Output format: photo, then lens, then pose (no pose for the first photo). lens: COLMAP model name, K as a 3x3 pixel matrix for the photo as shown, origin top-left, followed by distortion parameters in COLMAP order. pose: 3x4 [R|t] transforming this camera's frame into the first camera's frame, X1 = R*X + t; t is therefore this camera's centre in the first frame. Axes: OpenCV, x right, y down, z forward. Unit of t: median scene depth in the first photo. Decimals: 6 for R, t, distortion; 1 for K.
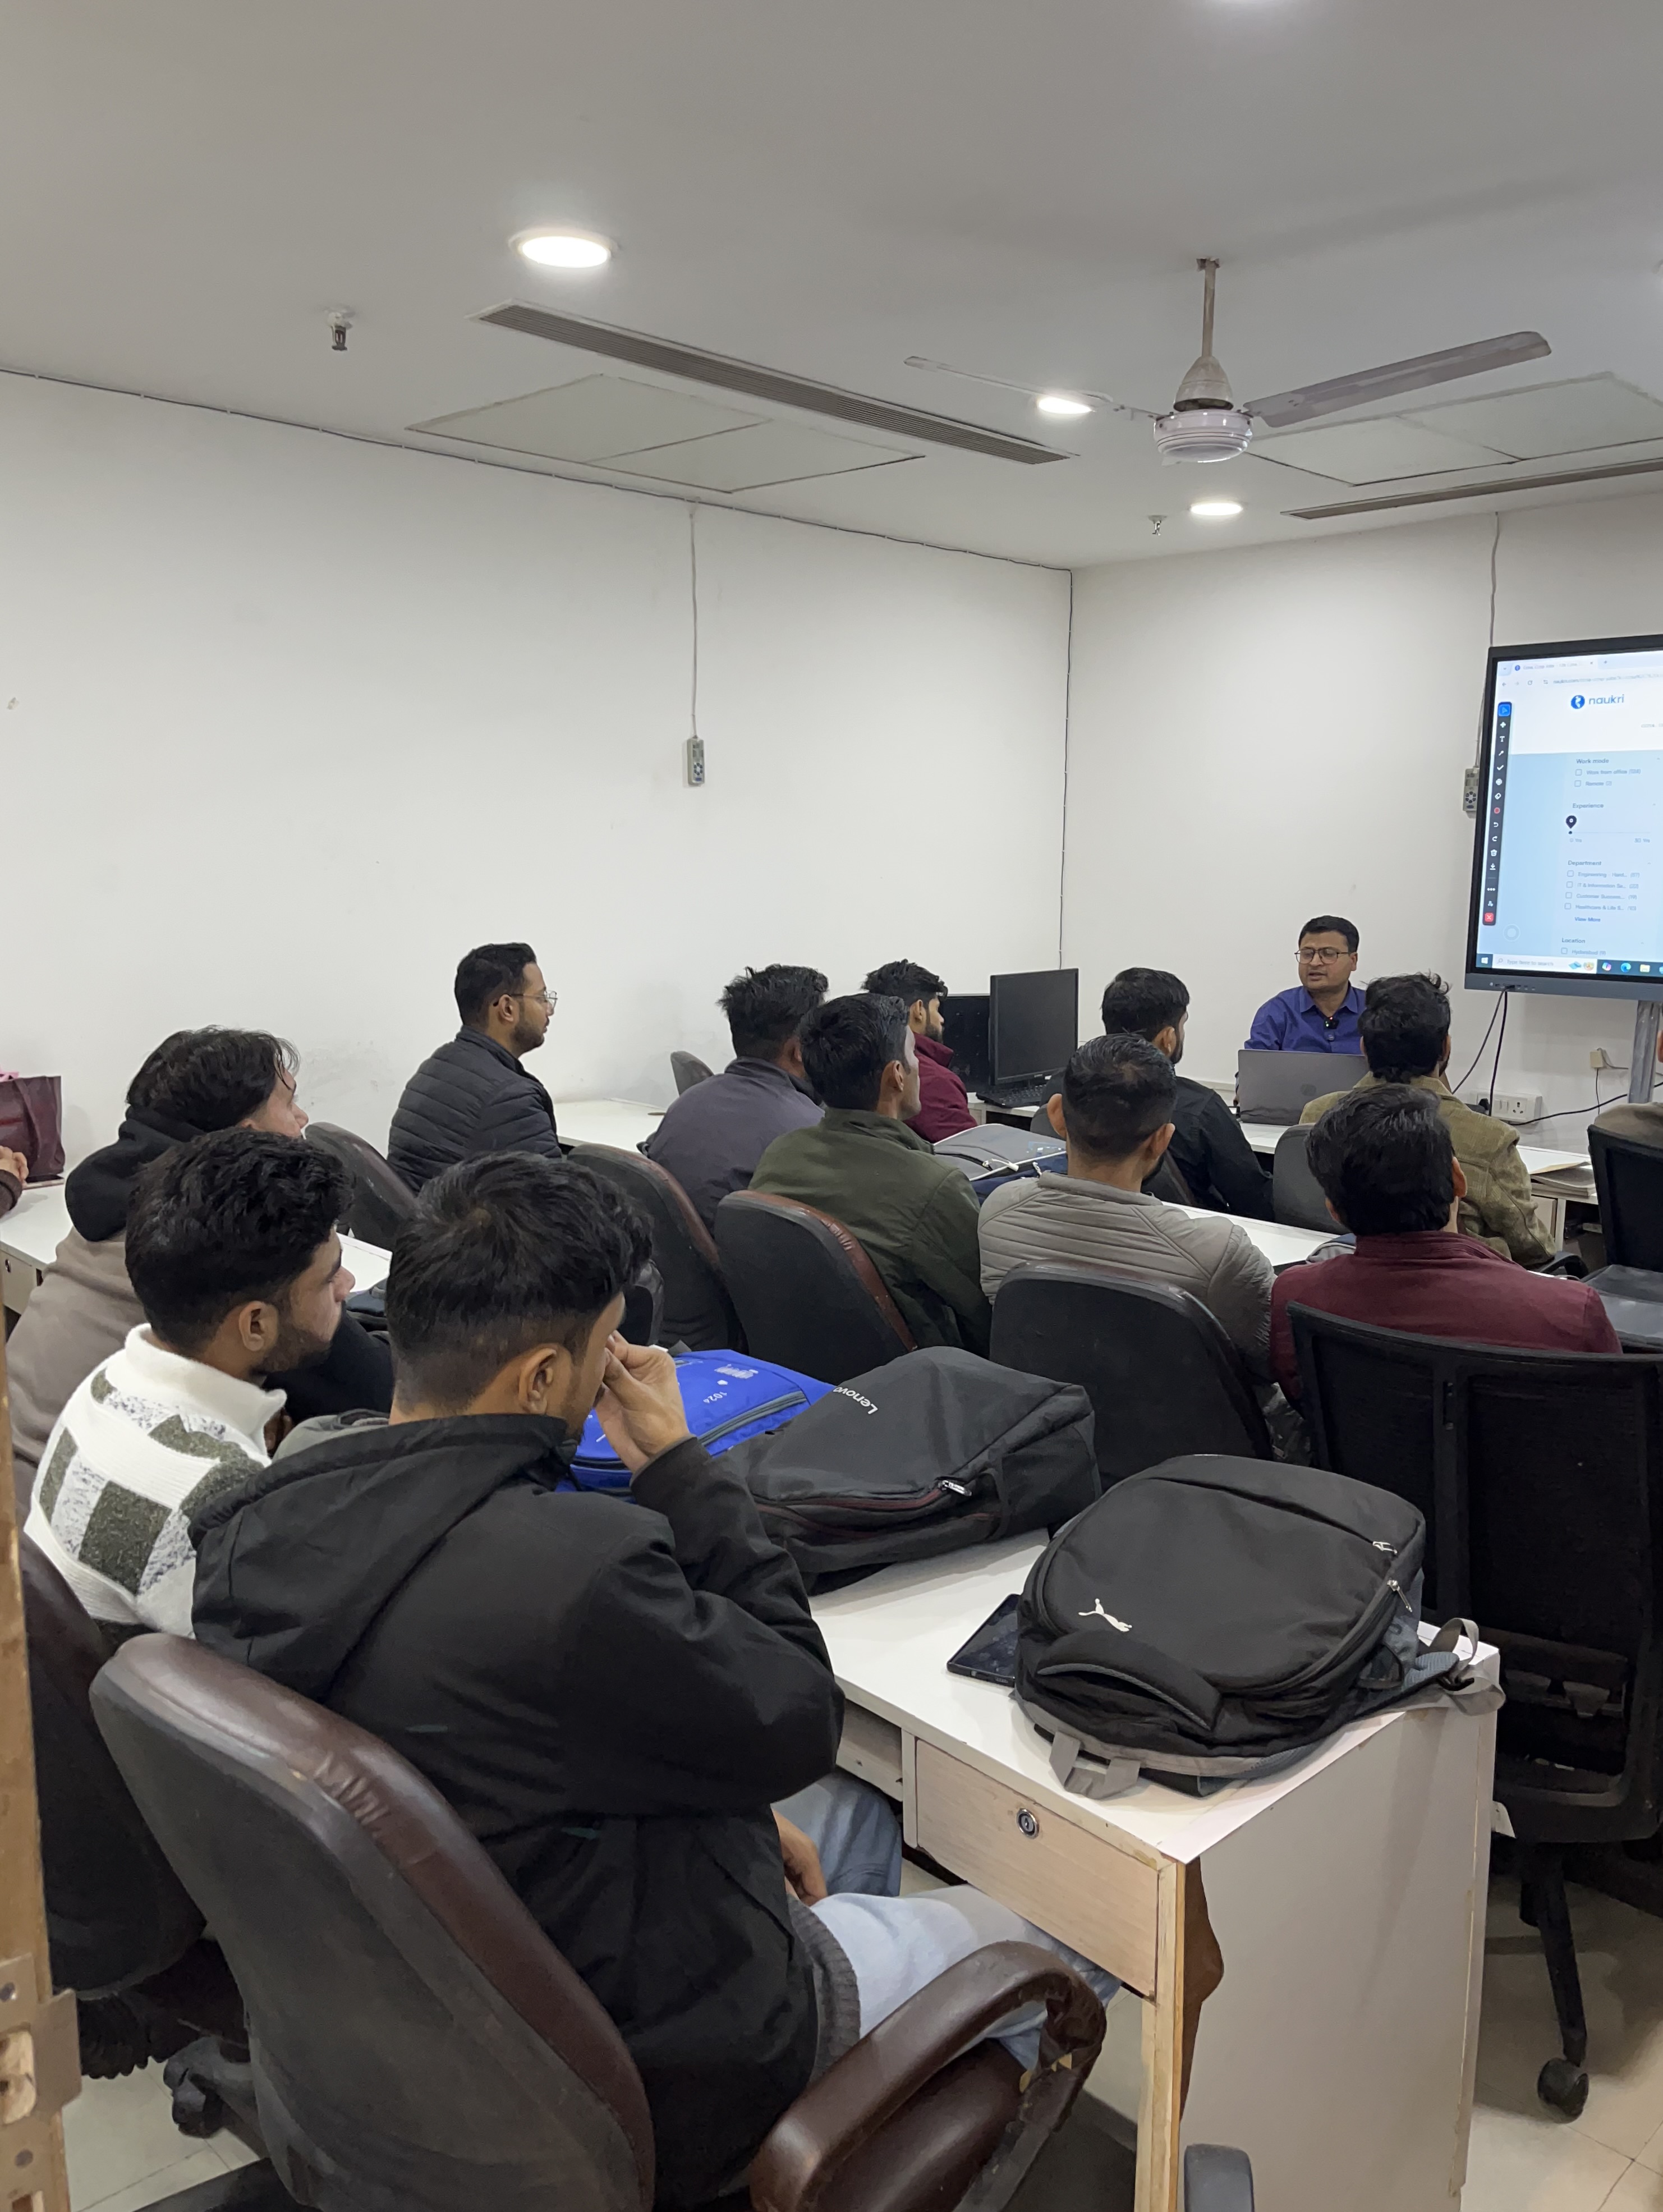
lens RADIAL K [[1715.0, 0, 816.1], [0, 1715.0, 1104.5], [0, 0, 1]] dist [0.042912, -0.048160]
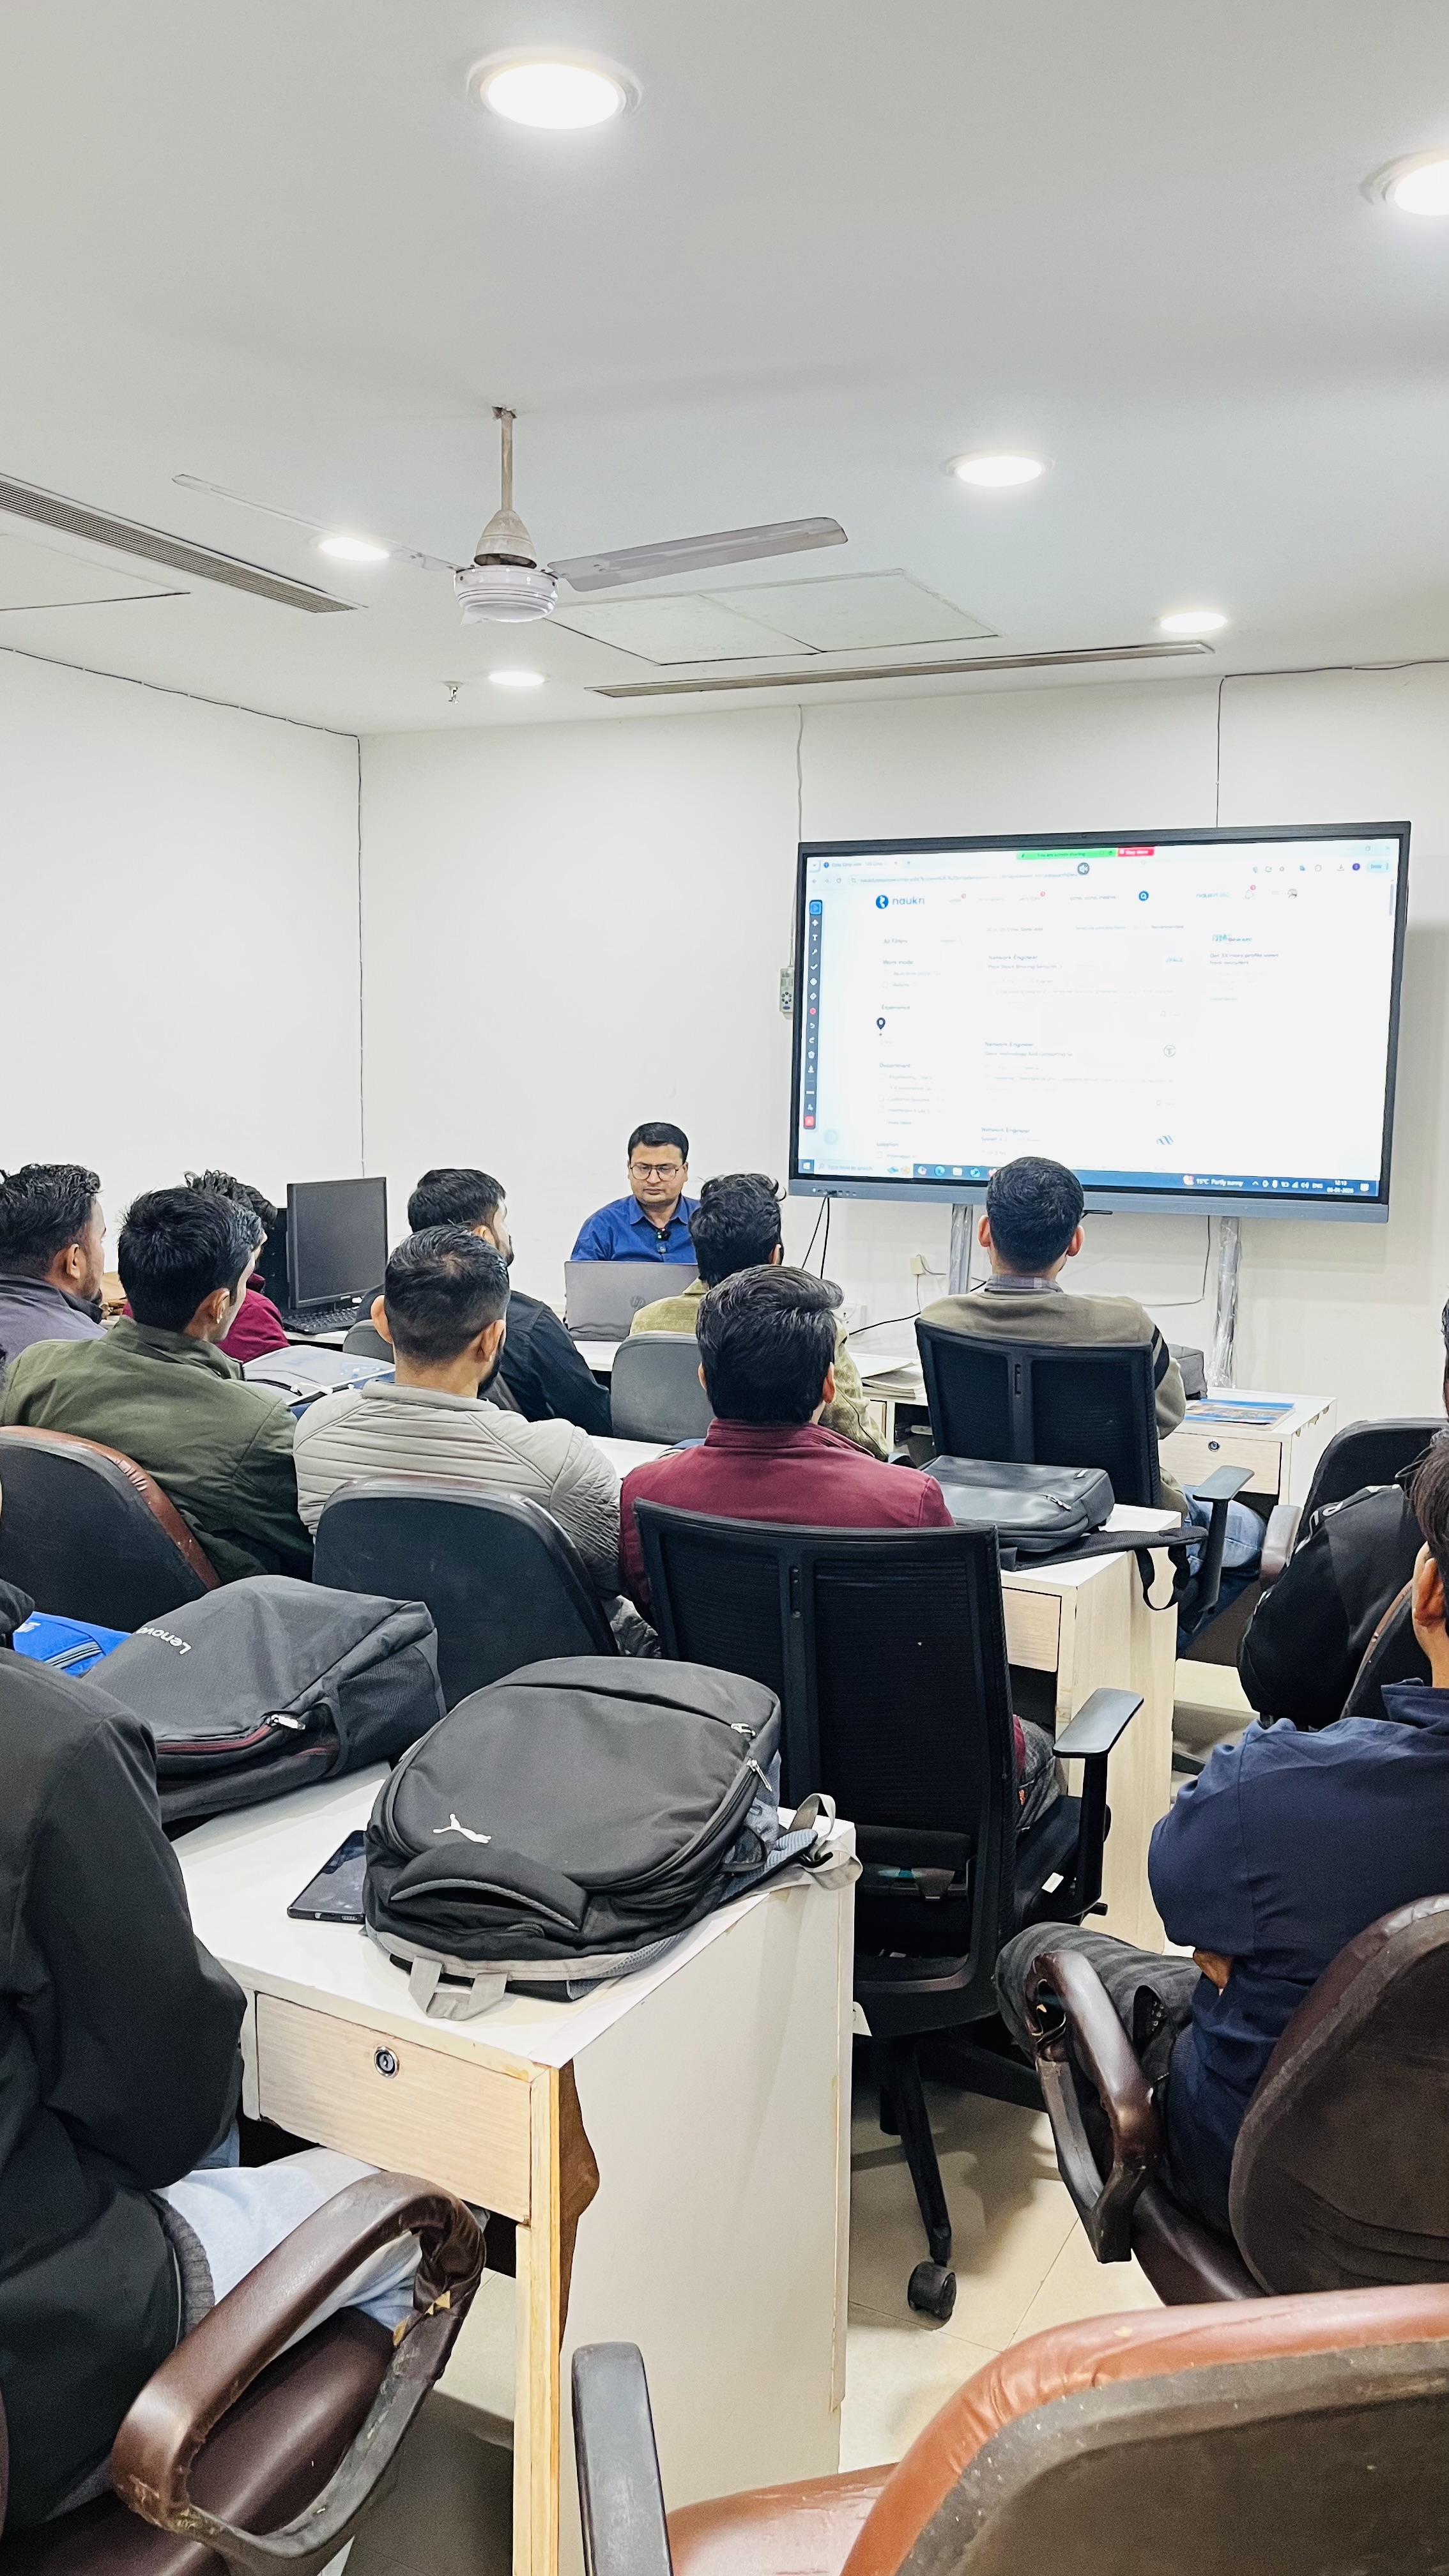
lens RADIAL K [[1955.2, 0, 711.5], [0, 1955.2, 1276.4], [0, 0, 1]] dist [0.058945, -0.076038]
pose [[0.948613, -0.025164, 0.315438, -0.021519], [0.037297, 0.998776, -0.032484, 0.027715], [-0.314234, 0.042580, 0.948390, -0.039287]]
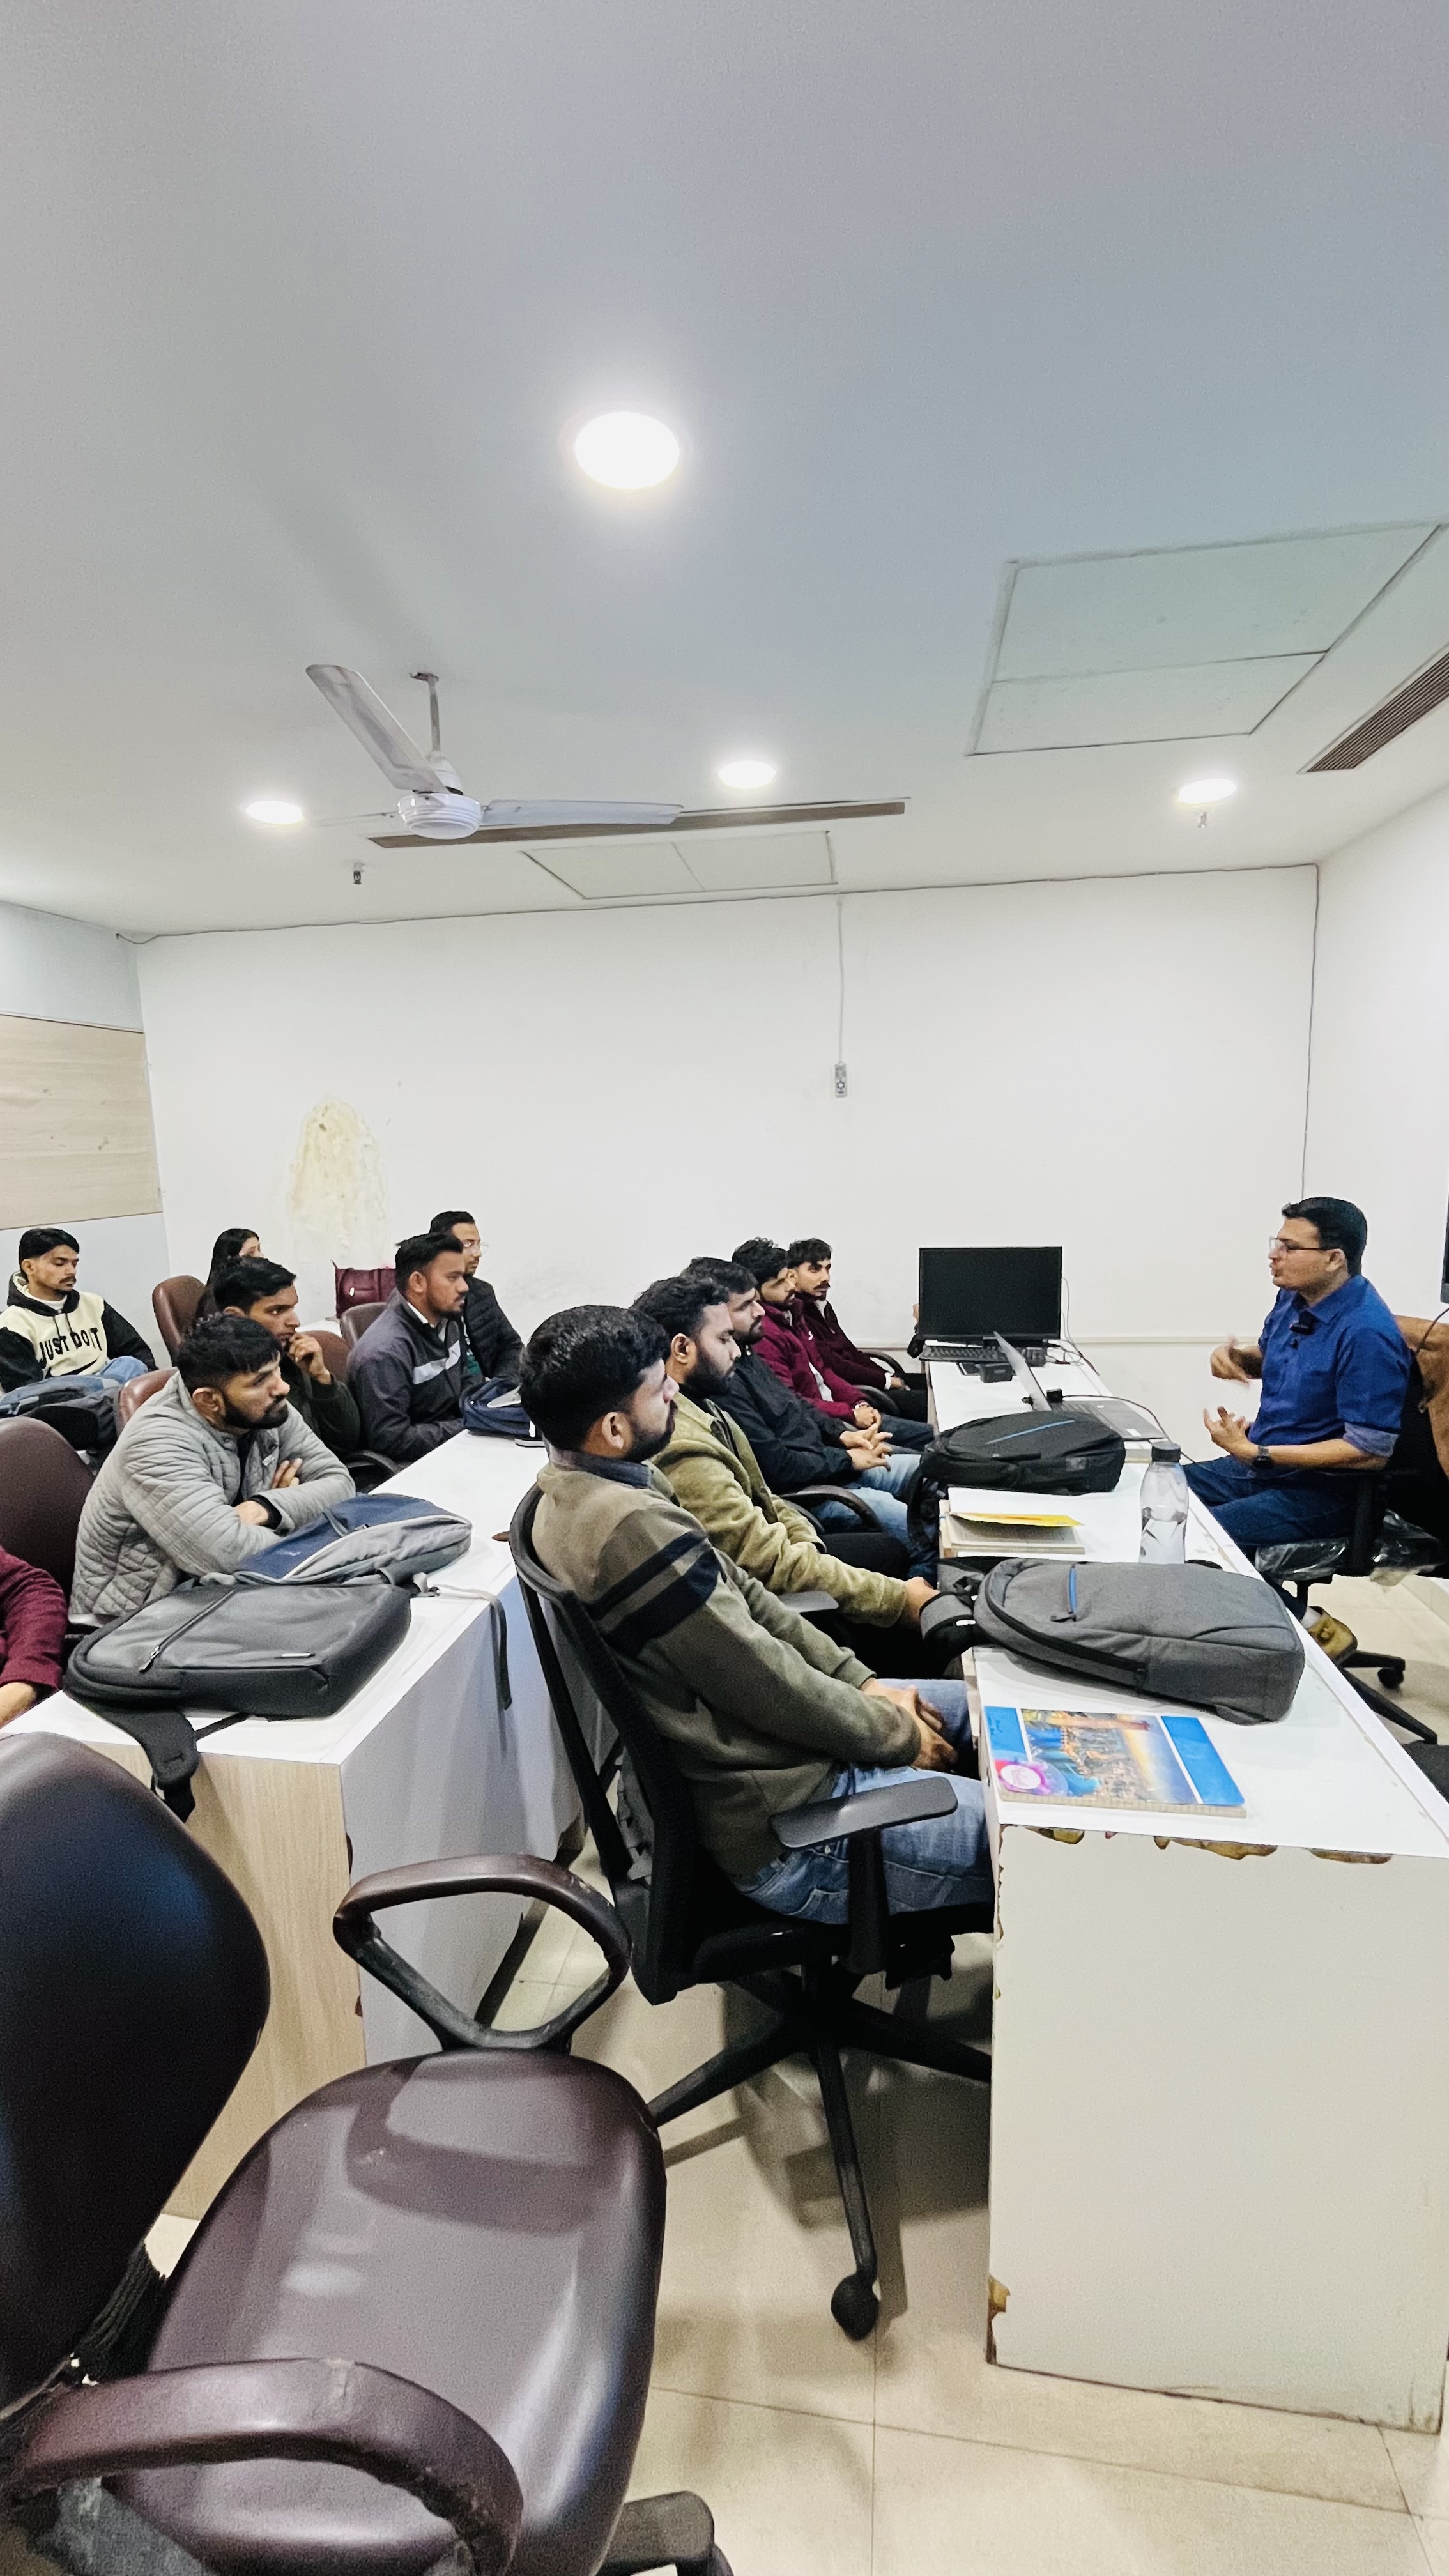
lens RADIAL K [[1052.3, 0, 720.5], [0, 1052.3, 1278.7], [0, 0, 1]] dist [-0.005615, 0.001116]
pose [[0.586861, 0.087669, -0.804928, 1.326604], [-0.096736, 0.994592, 0.037797, -0.147624], [0.803888, 0.055684, 0.592168, 1.007549]]
